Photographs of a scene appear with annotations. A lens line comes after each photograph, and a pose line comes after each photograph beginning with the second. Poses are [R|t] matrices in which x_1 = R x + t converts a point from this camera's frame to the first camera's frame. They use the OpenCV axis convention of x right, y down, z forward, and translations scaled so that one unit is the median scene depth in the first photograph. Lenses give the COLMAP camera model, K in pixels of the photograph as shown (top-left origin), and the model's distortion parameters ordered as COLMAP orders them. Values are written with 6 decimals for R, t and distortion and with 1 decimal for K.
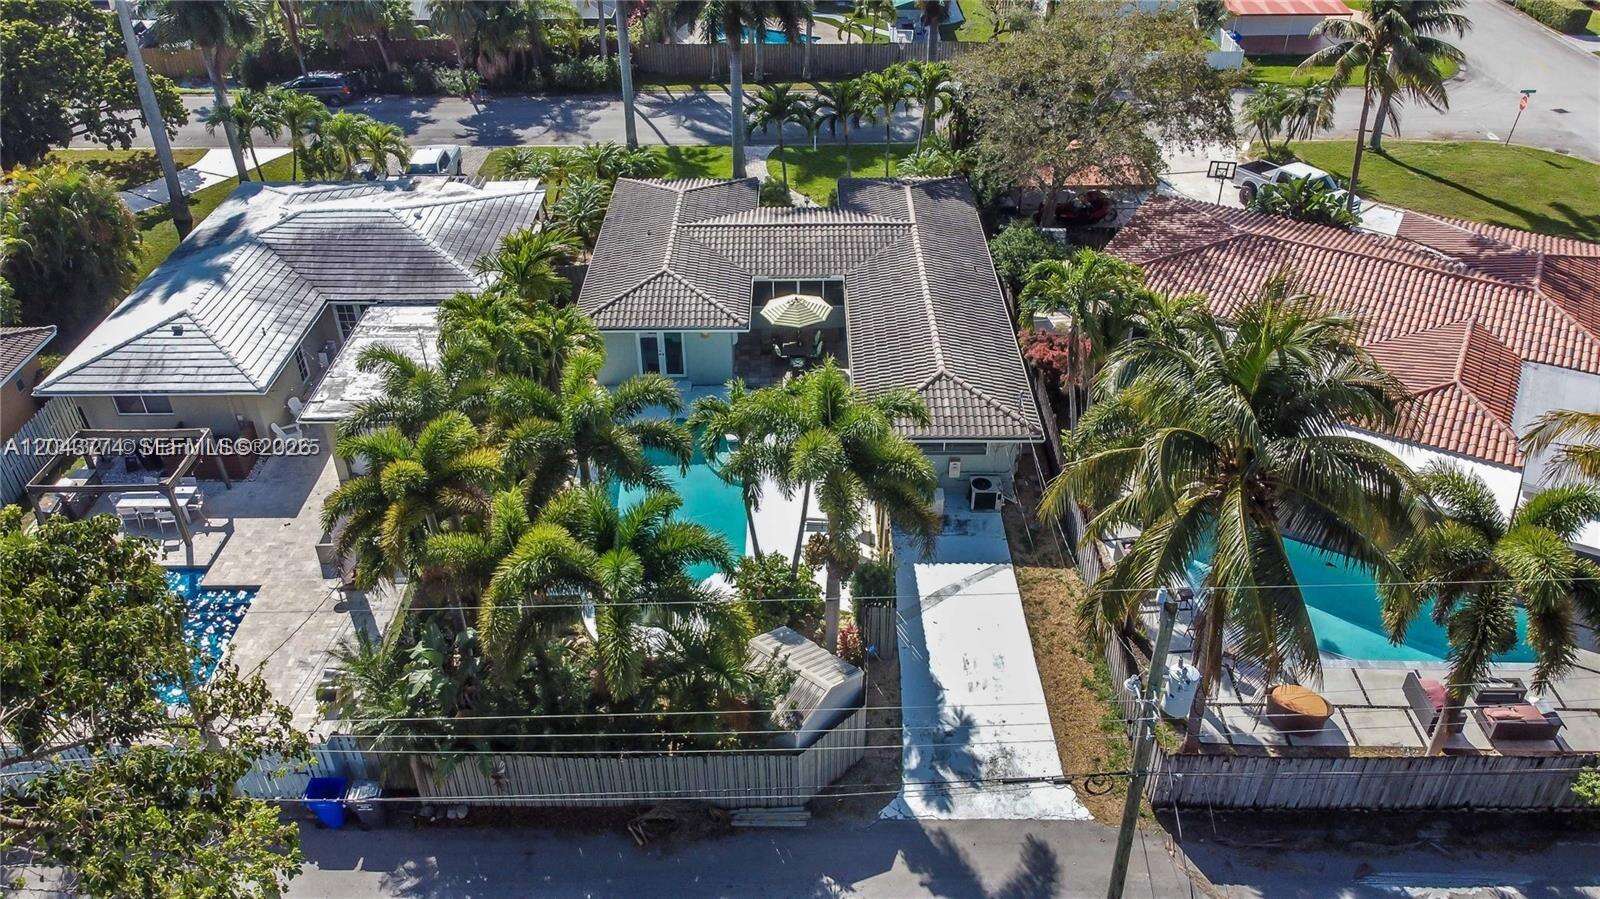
lens RADIAL K [[1190.9, 0, 798.3], [0, 1190.9, 454.1], [0, 0, 1]] dist [-0.002168, -0.002195]
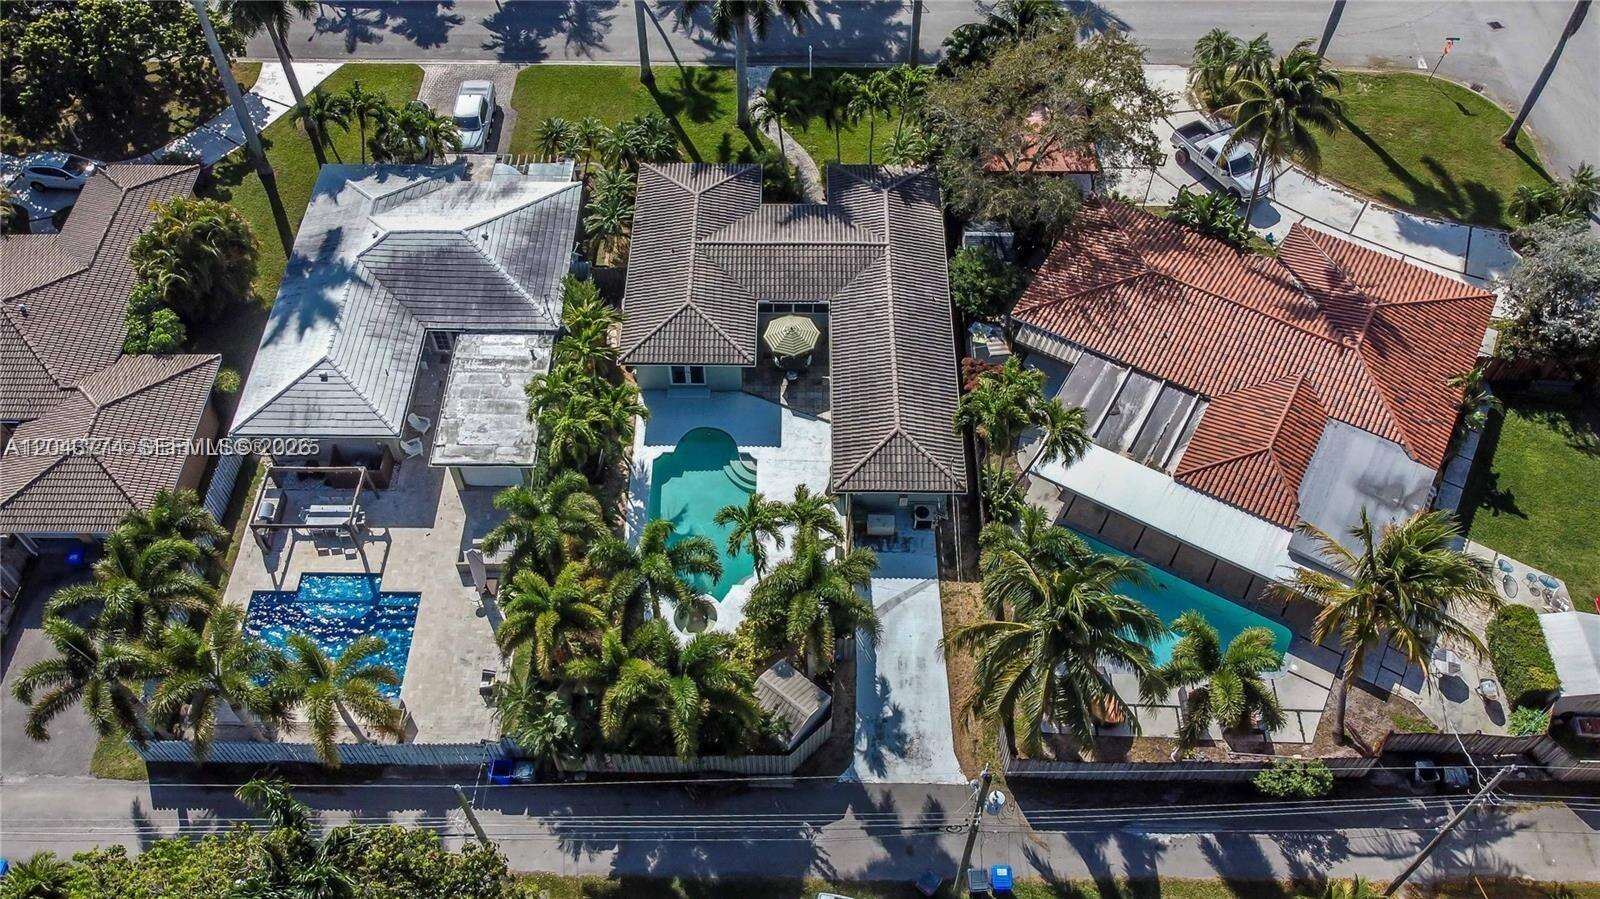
lens RADIAL K [[1223.5, 0, 800.0], [0, 1223.5, 449.5], [0, 0, 1]] dist [-0.000136, -0.004657]
pose [[0.999914, 0.010343, 0.008115, -0.002099], [-0.012403, 0.946831, 0.321492, -0.449284], [-0.004359, -0.321565, 0.946878, -0.301276]]
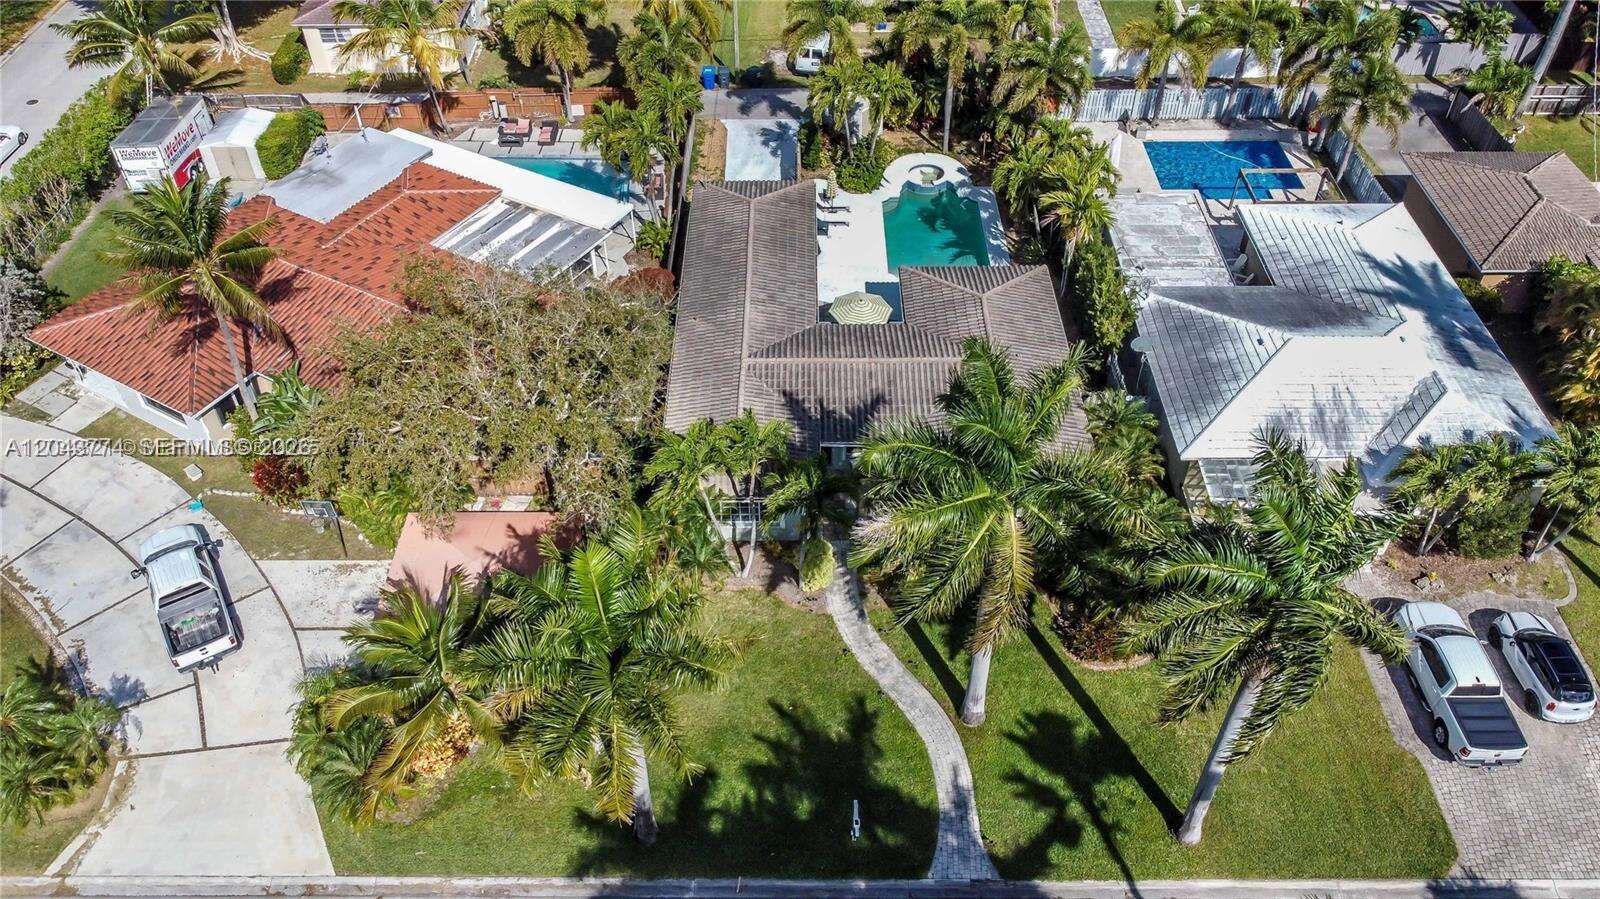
lens RADIAL K [[1223.5, 0, 800.0], [0, 1223.5, 449.5], [0, 0, 1]] dist [-0.000136, -0.004657]
pose [[-0.999874, 0.010472, 0.011934, 0.043660], [0.013809, 0.202627, 0.979159, -1.284601], [0.007836, 0.979200, -0.202746, 1.432862]]
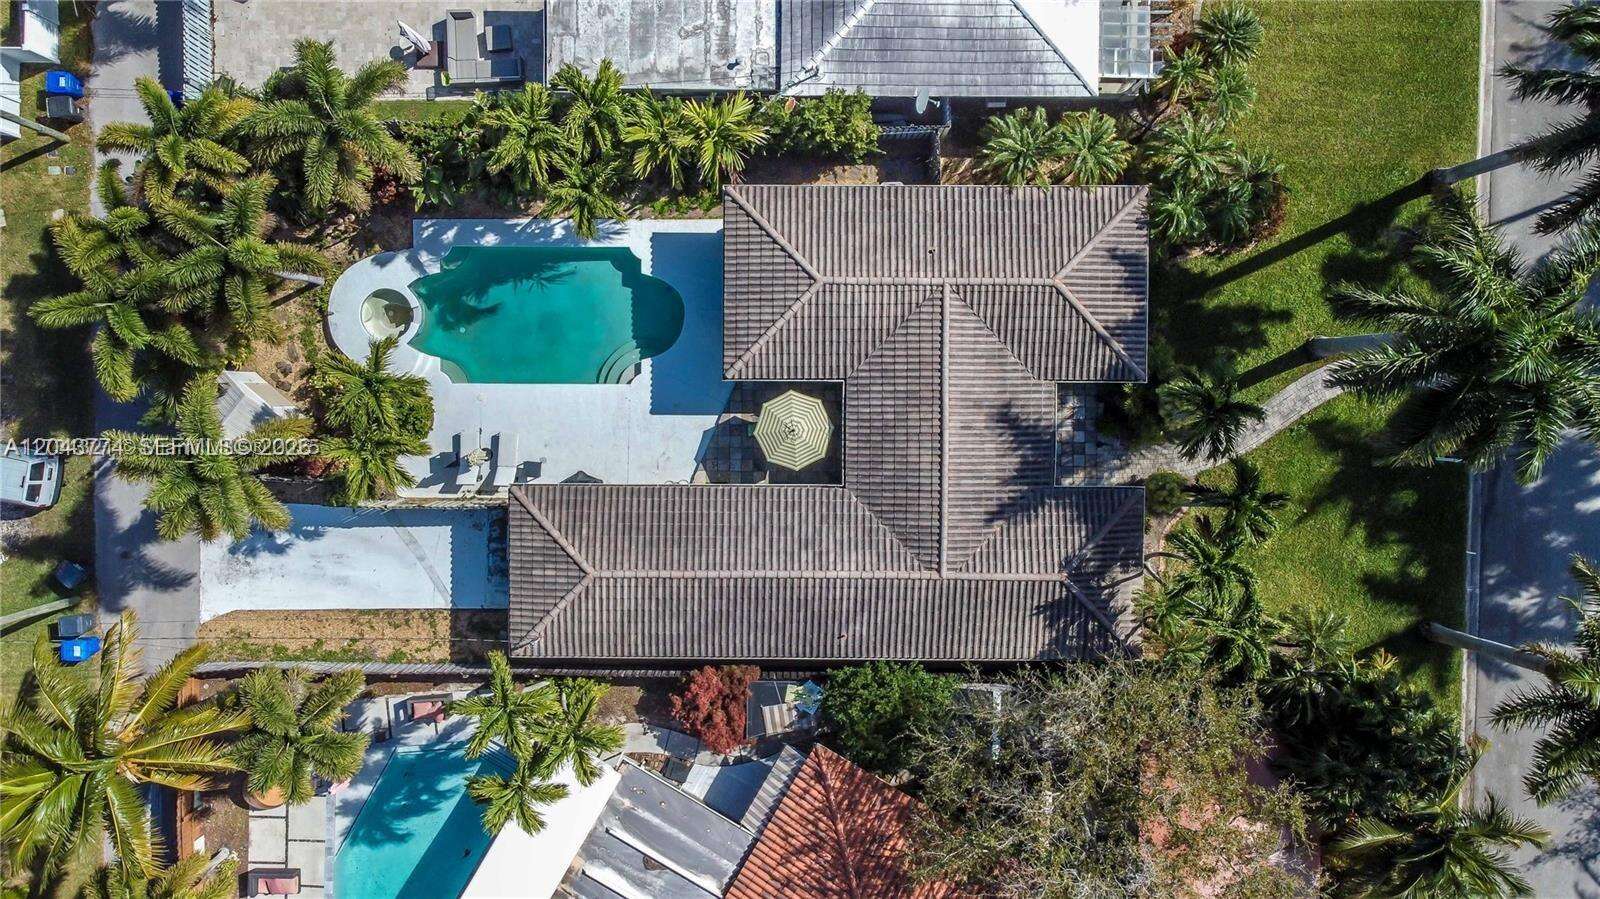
lens RADIAL K [[1223.5, 0, 800.0], [0, 1223.5, 449.5], [0, 0, 1]] dist [-0.000136, -0.004657]
pose [[-0.004895, 0.998949, 0.045583, -0.030666], [-0.567306, -0.040313, 0.822520, -0.930649], [0.823493, -0.021833, 0.566907, 0.502954]]
